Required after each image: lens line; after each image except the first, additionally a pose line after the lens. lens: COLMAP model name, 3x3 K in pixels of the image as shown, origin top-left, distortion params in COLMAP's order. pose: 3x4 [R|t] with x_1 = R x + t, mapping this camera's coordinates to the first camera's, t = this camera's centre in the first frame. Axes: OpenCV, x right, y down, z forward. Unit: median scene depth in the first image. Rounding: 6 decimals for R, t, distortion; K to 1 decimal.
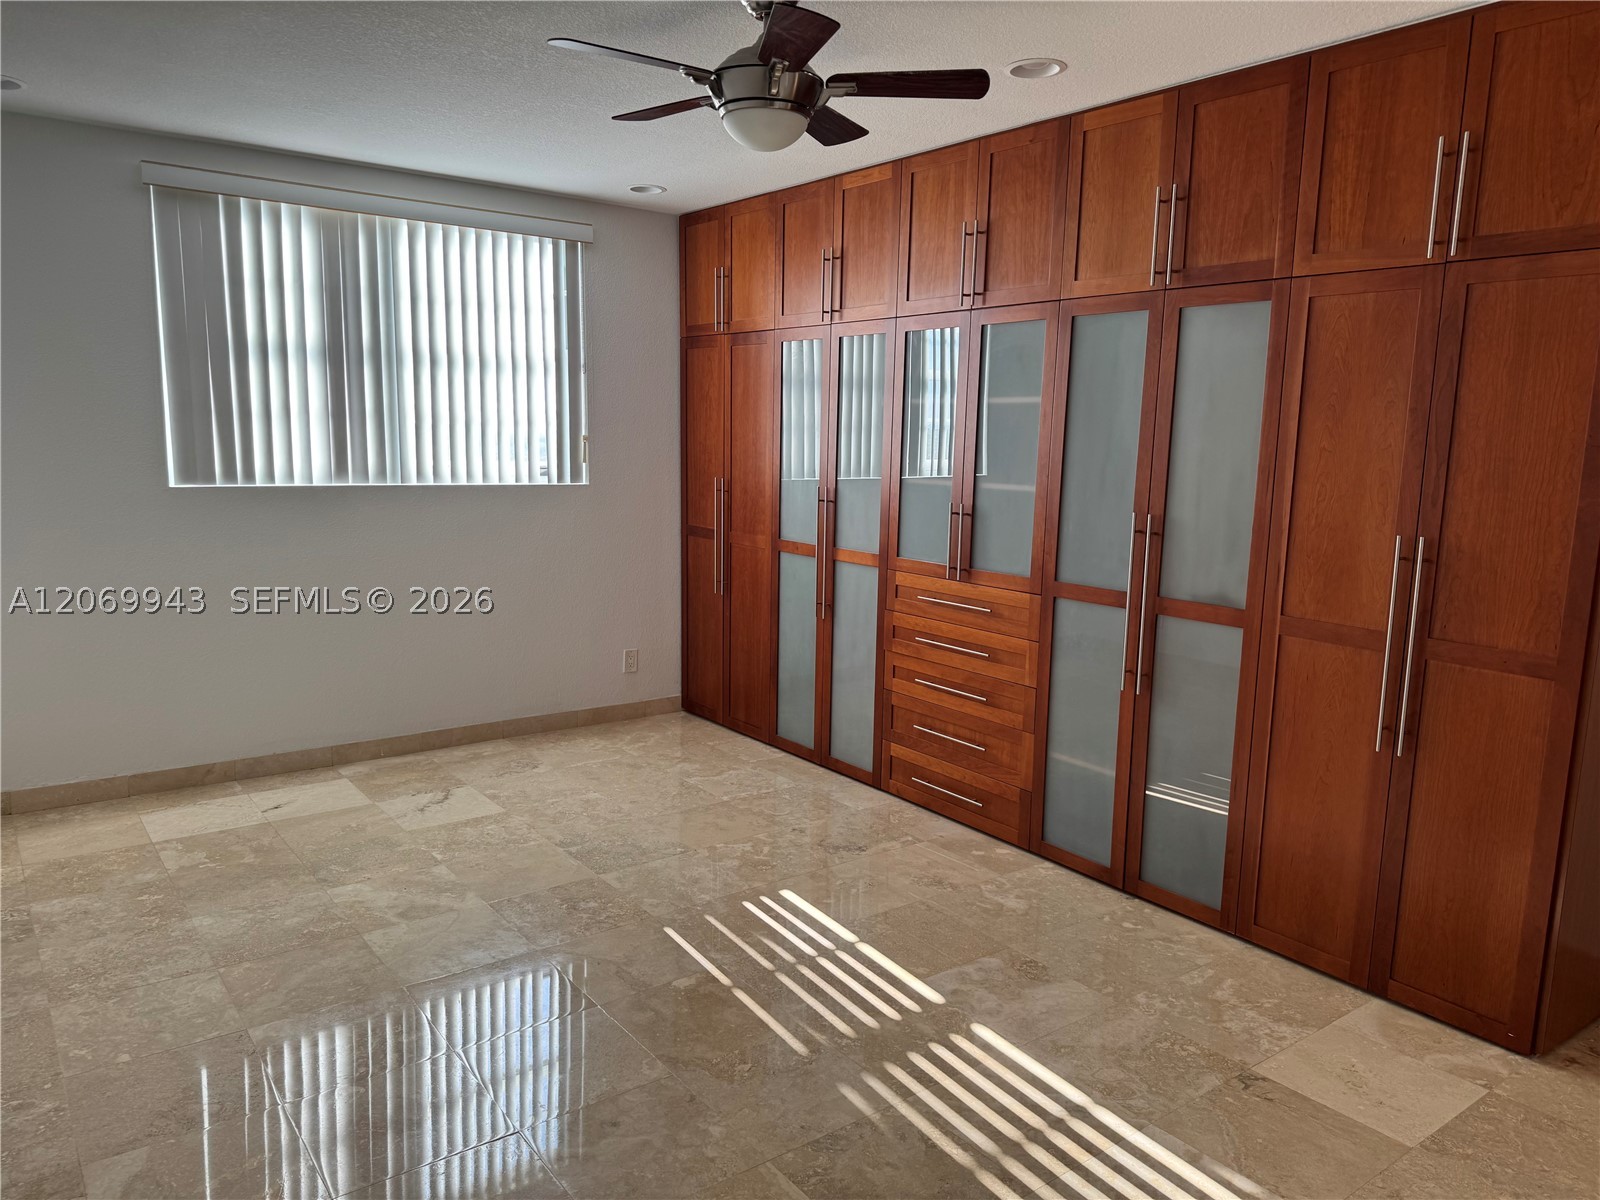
lens RADIAL K [[1134.0, 0, 798.4], [0, 1134.0, 602.8], [0, 0, 1]] dist [0.021227, -0.025558]
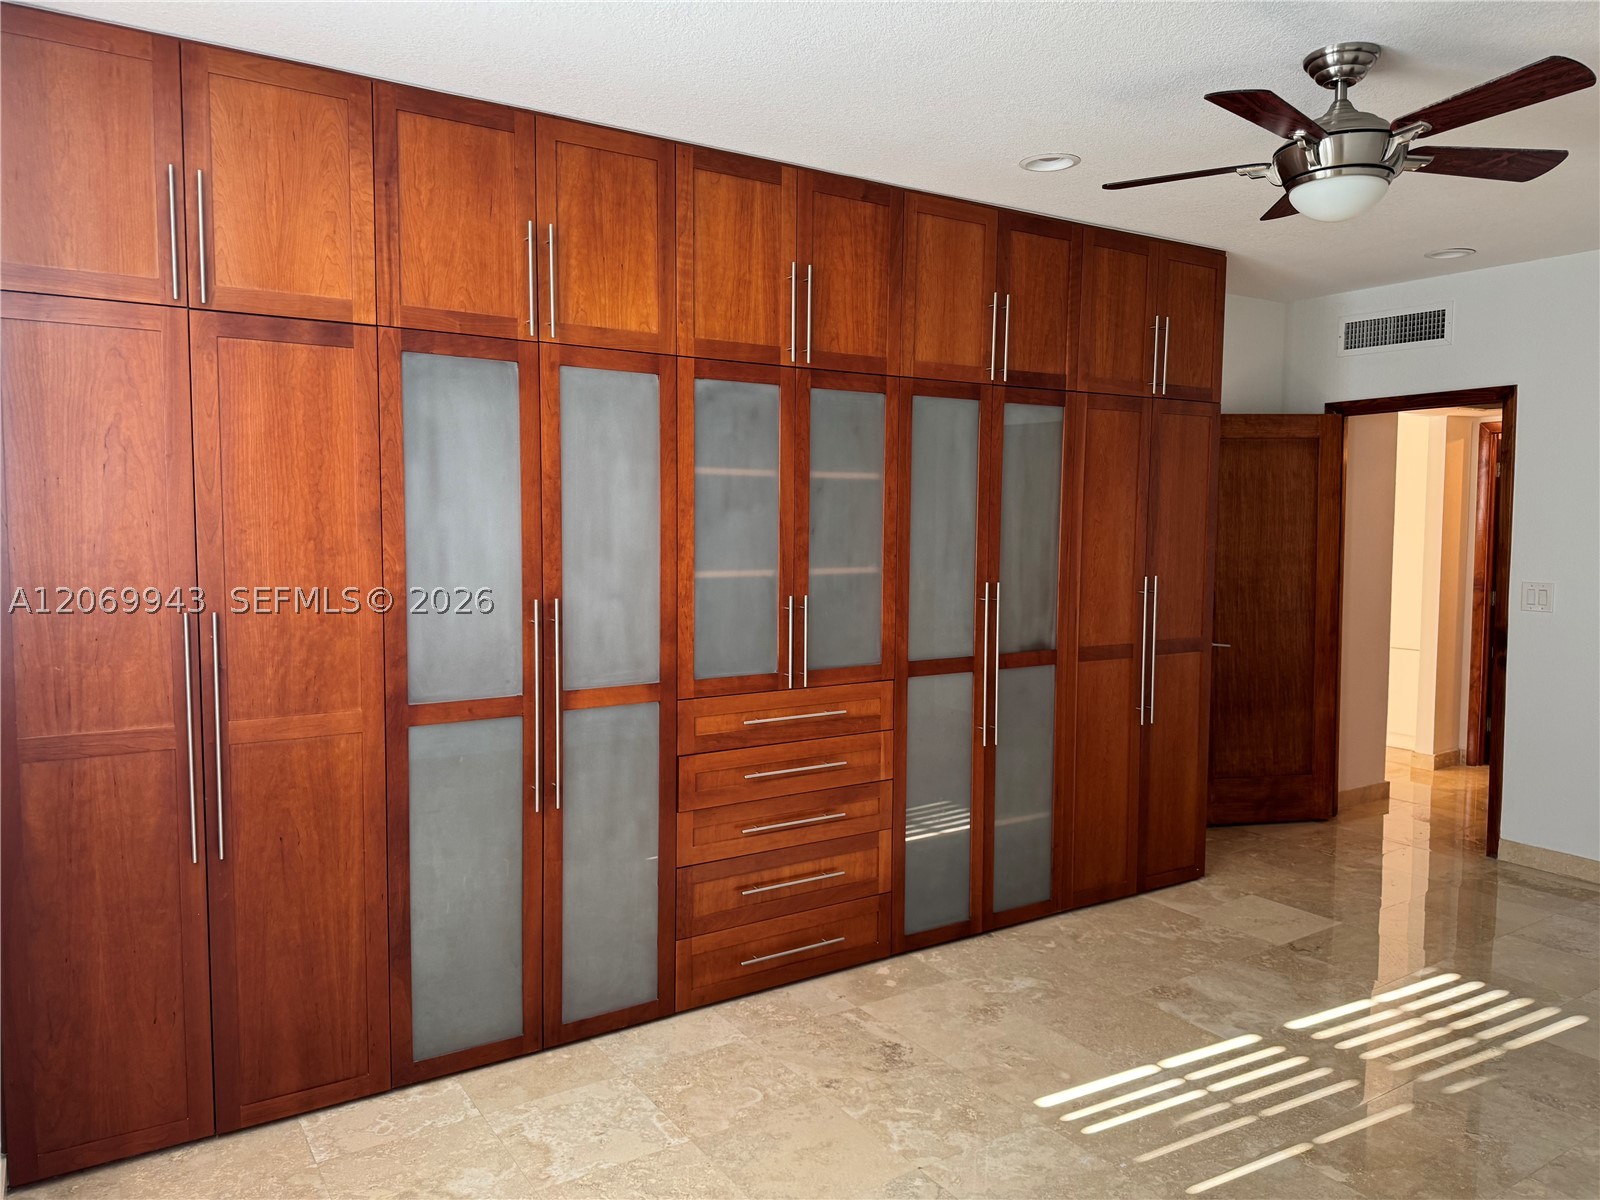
lens RADIAL K [[1134.0, 0, 829.6], [0, 1134.0, 573.2], [0, 0, 1]] dist [0.021227, -0.025558]
pose [[0.045391, -0.076766, 0.996015, -0.780913], [0.144055, 0.987125, 0.069516, -0.181277], [-0.988528, 0.140326, 0.055865, 1.071334]]
